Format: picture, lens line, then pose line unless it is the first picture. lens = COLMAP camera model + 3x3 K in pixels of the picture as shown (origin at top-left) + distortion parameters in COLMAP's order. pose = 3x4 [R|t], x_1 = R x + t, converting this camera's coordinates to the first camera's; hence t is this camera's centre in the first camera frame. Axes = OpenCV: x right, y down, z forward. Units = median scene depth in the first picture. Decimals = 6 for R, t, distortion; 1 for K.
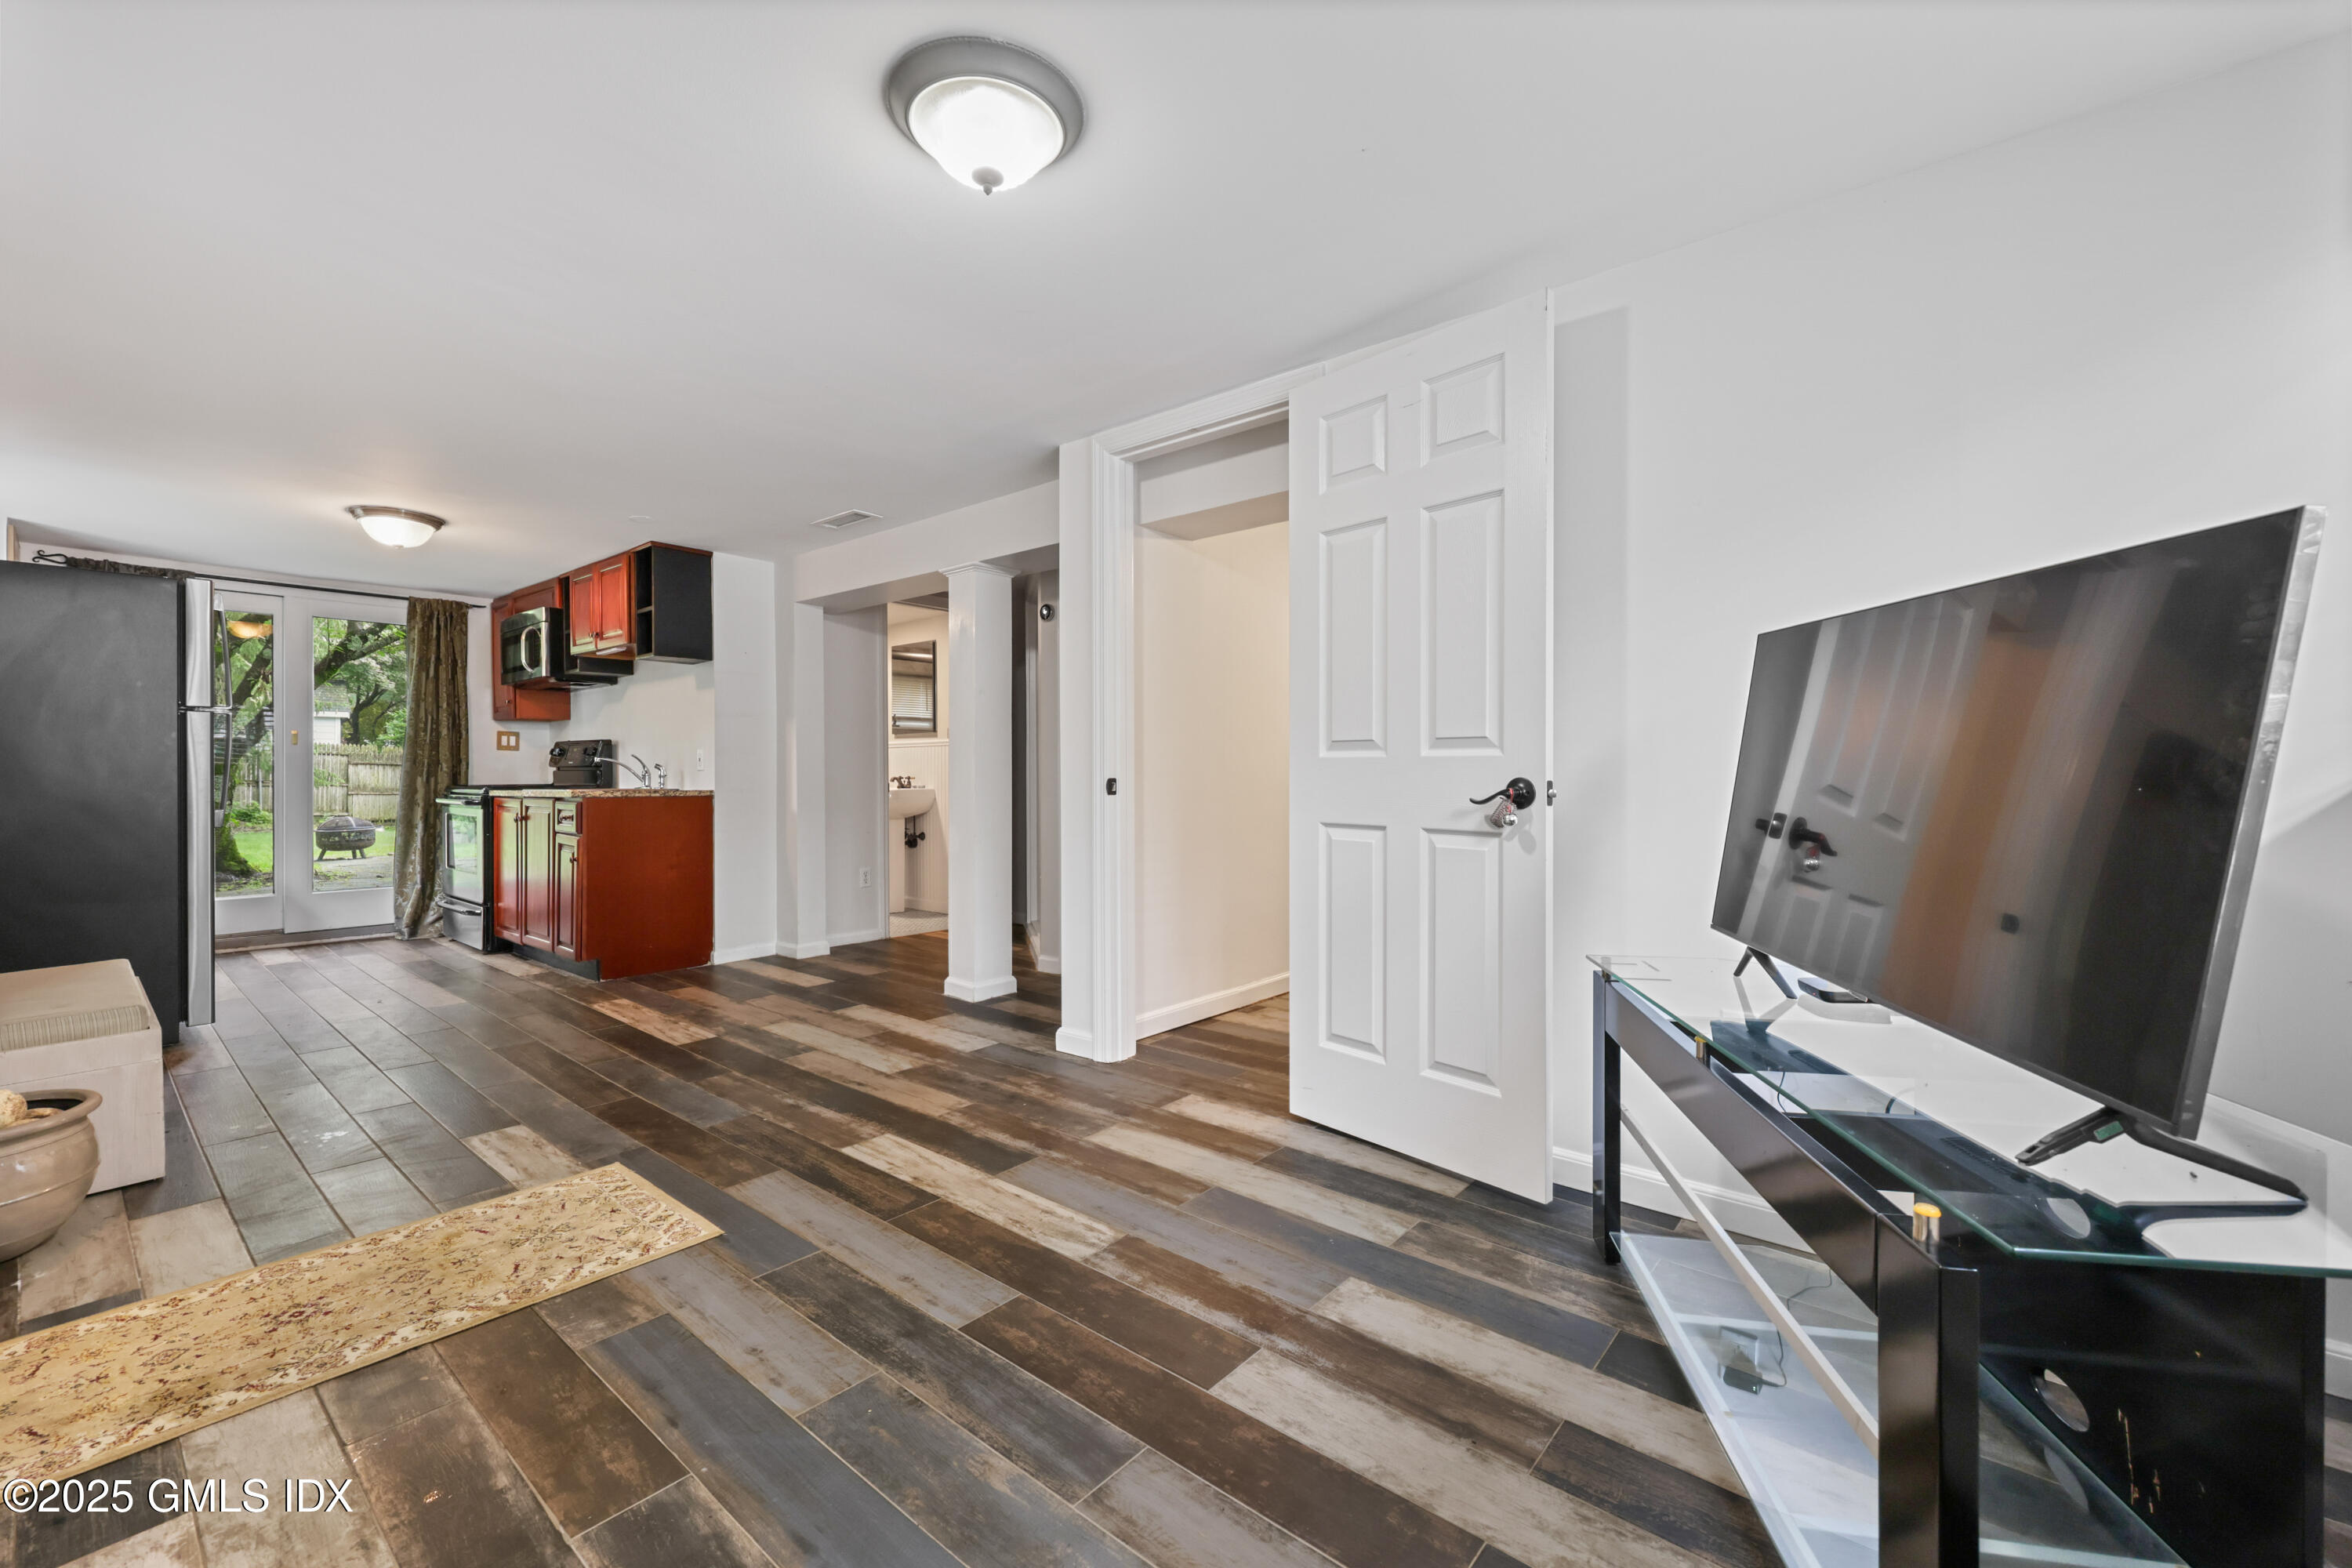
lens RADIAL K [[972.5, 0, 1181.5], [0, 972.5, 776.3], [0, 0, 1]] dist [-0.002825, 0.000487]
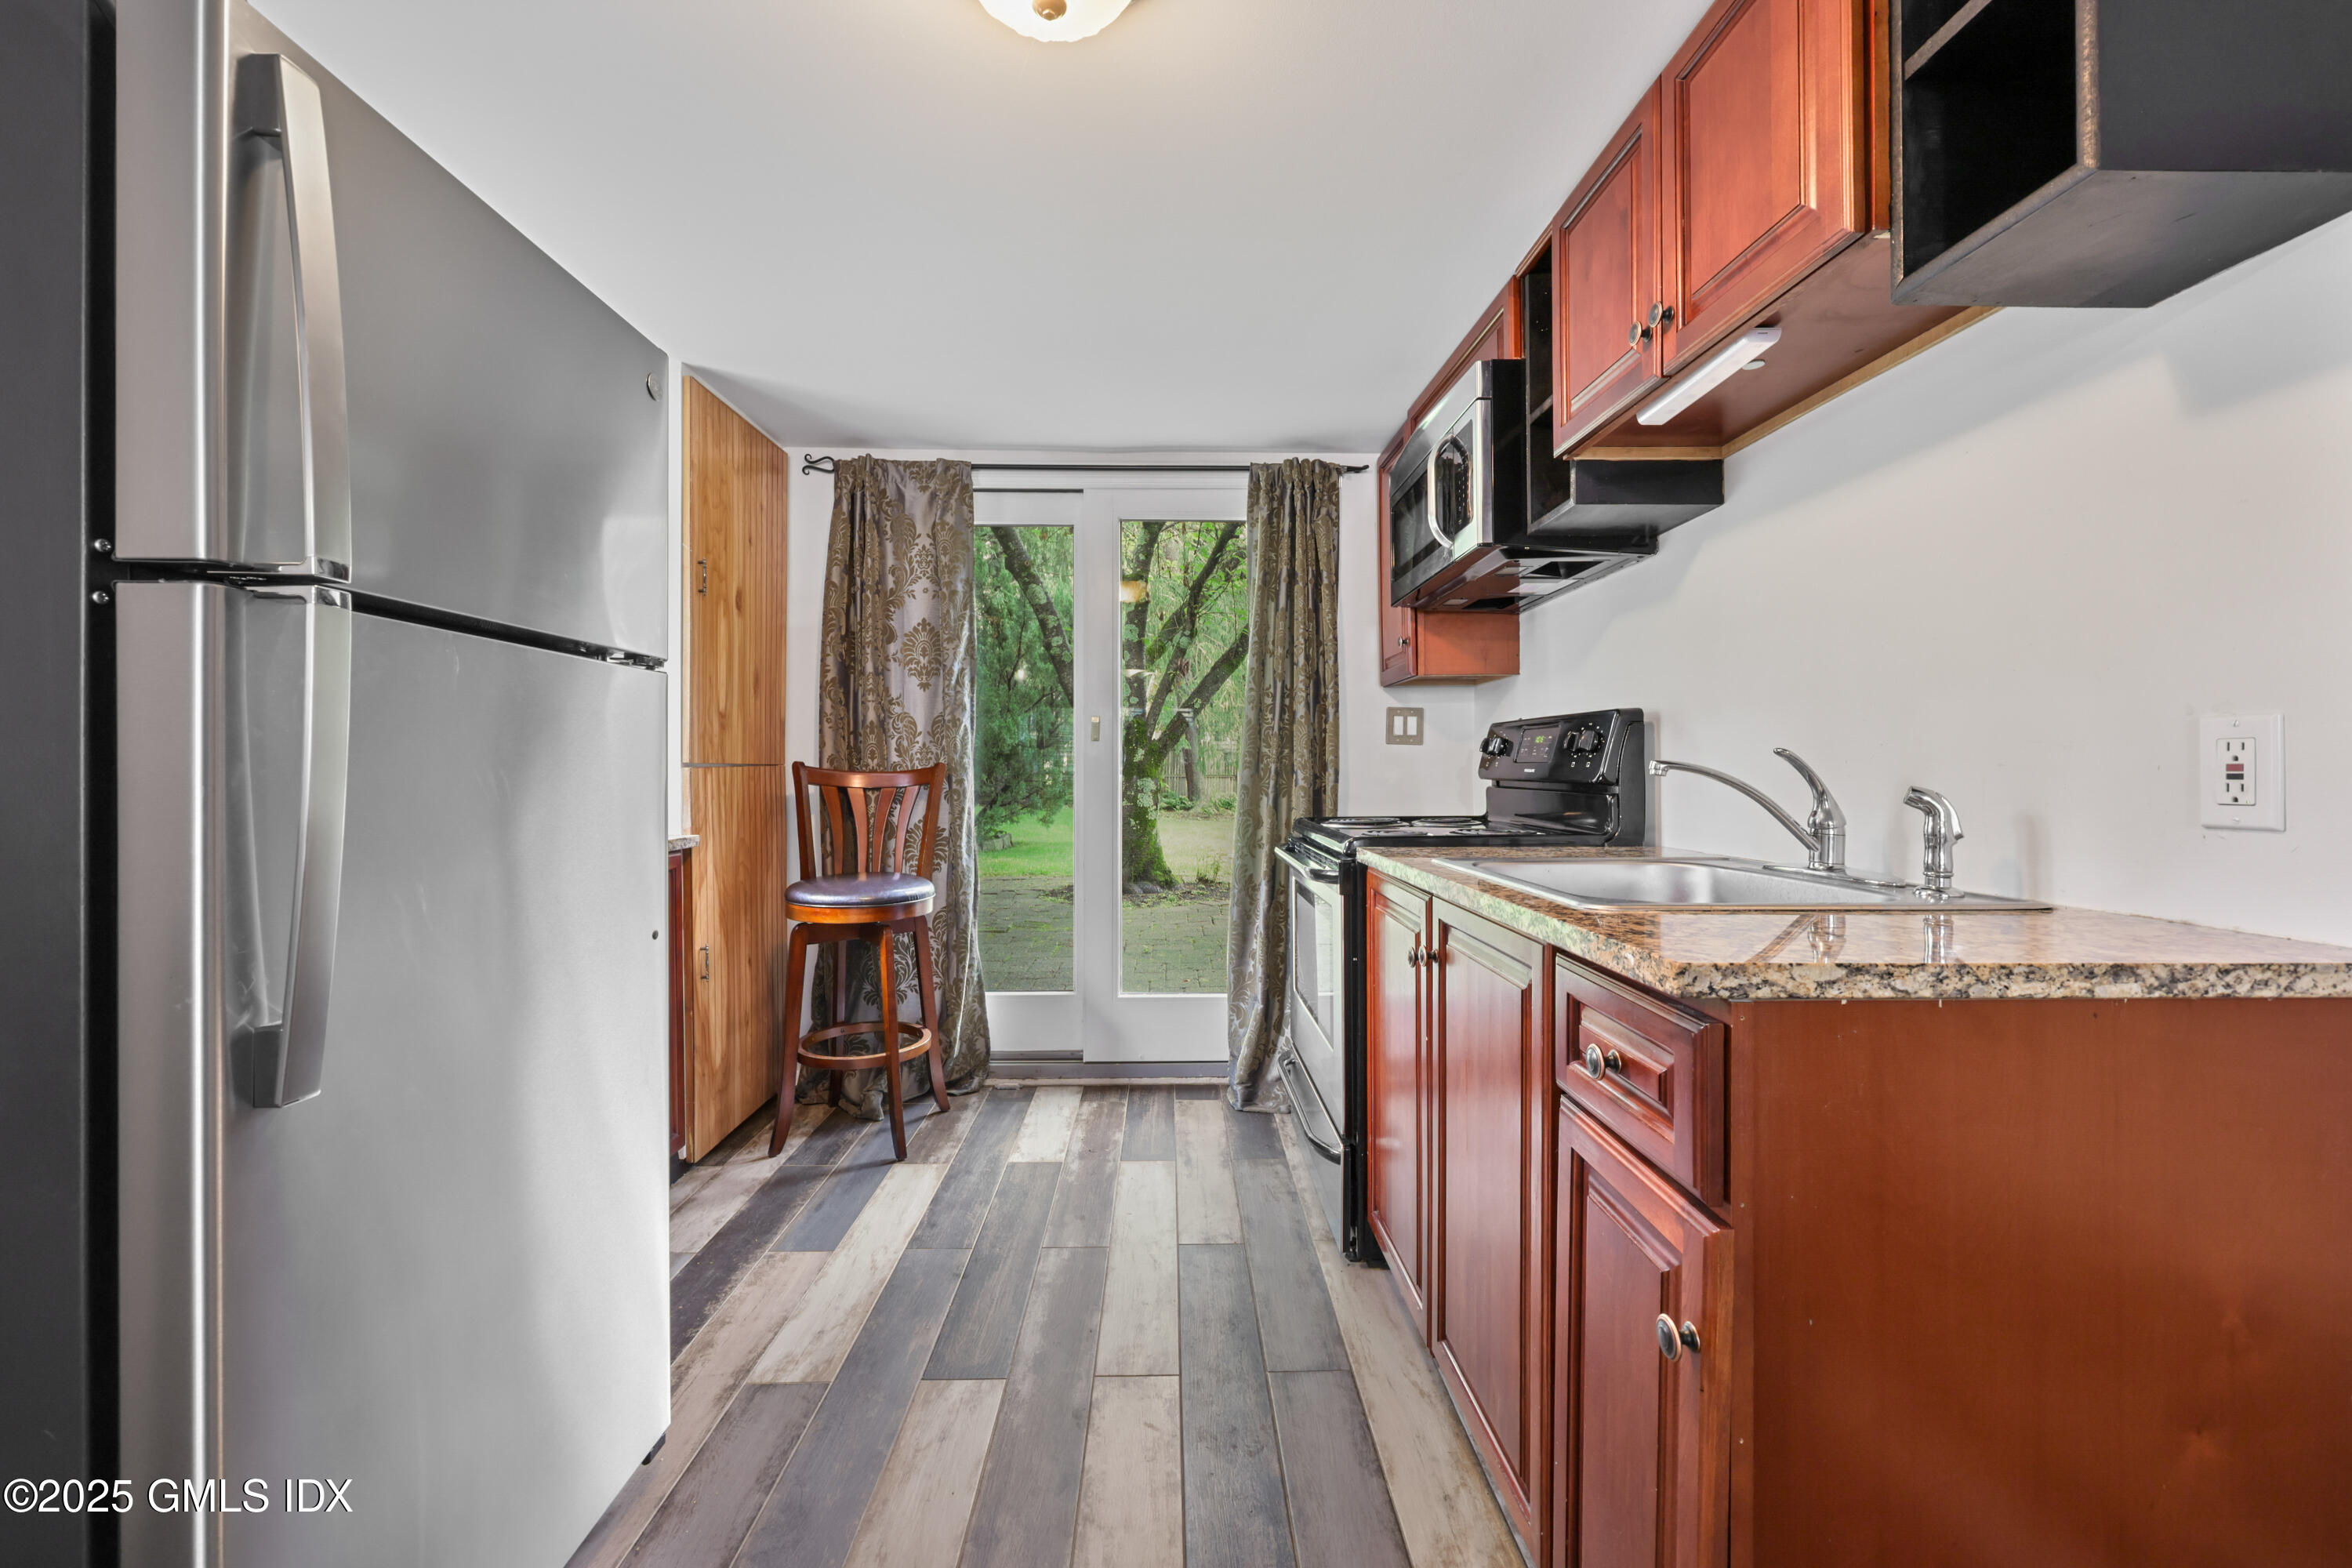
lens RADIAL K [[972.5, 0, 1174.3], [0, 972.5, 769.5], [0, 0, 1]] dist [-0.002825, 0.000487]
pose [[0.660310, 0.001445, -0.750992, -0.816227], [-0.000738, 0.999999, 0.001275, -0.029292], [0.750993, -0.000288, 0.660310, 1.197739]]
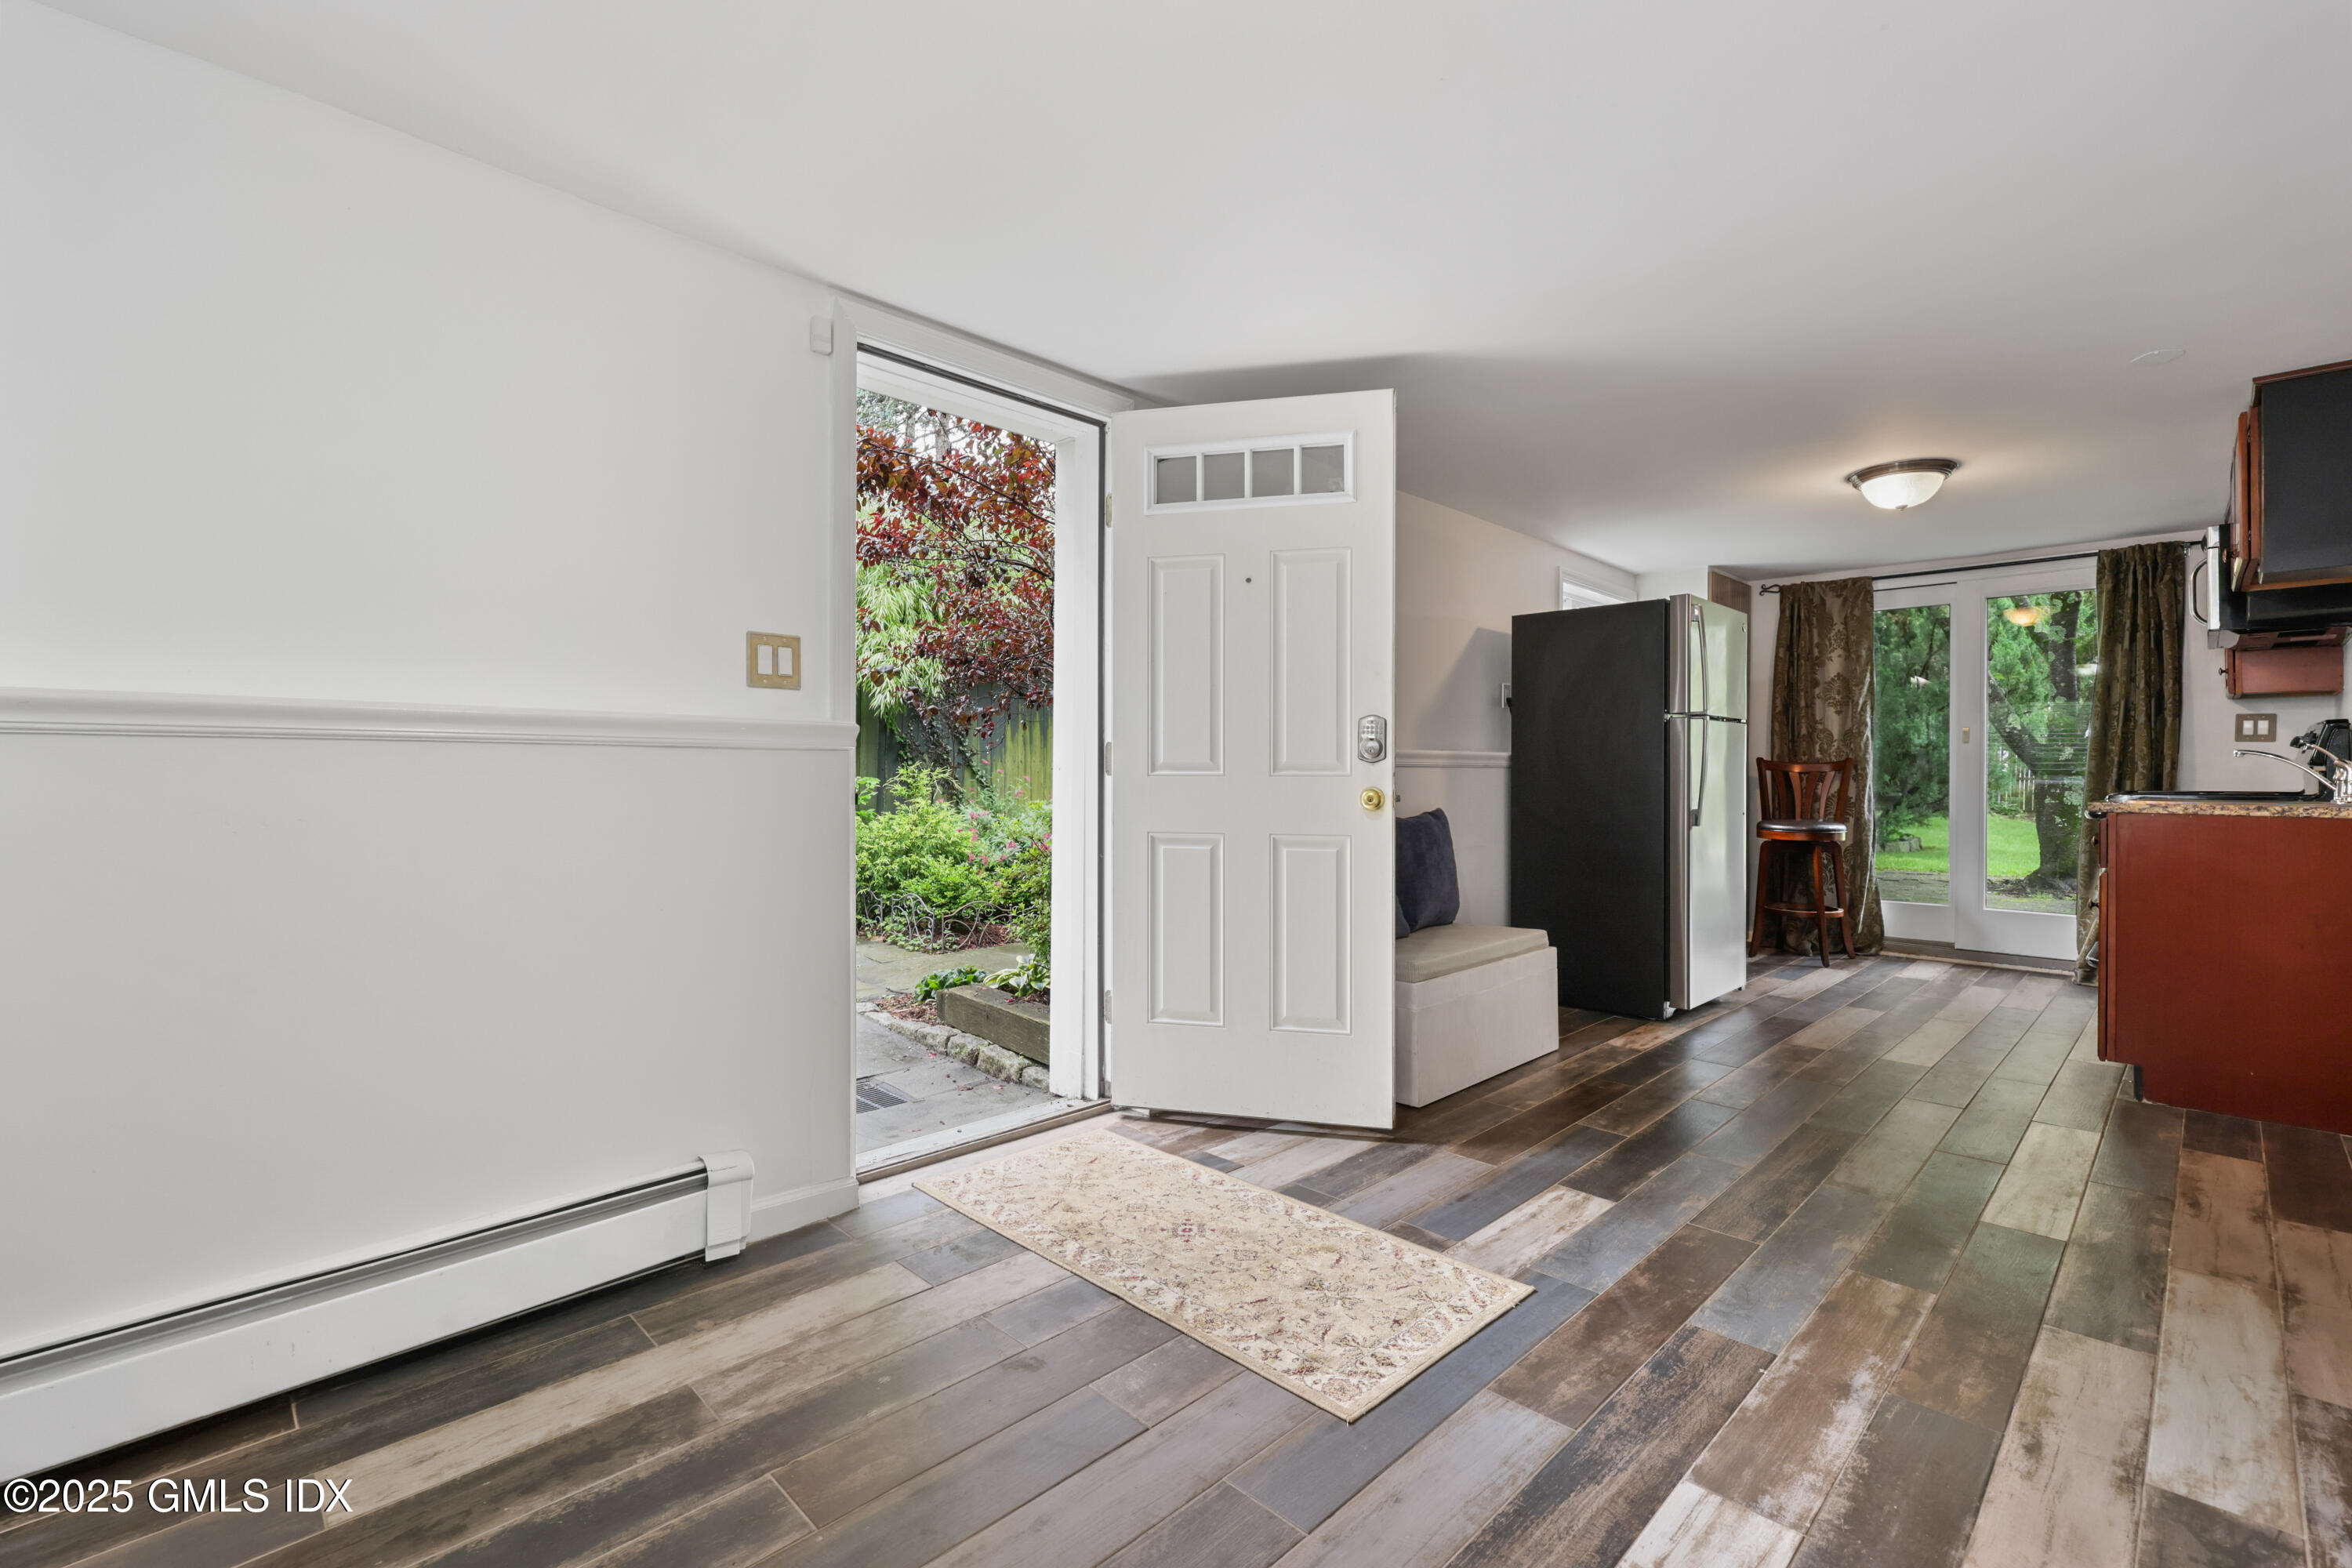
lens RADIAL K [[1020.4, 0, 1174.1], [0, 1020.4, 773.0], [0, 0, 1]] dist [-0.002212, 0.000320]
pose [[-0.097779, 0.001316, -0.995207, 0.200186], [-0.003894, 0.999991, 0.001705, -0.005647], [0.995201, 0.004042, -0.097773, 0.656471]]
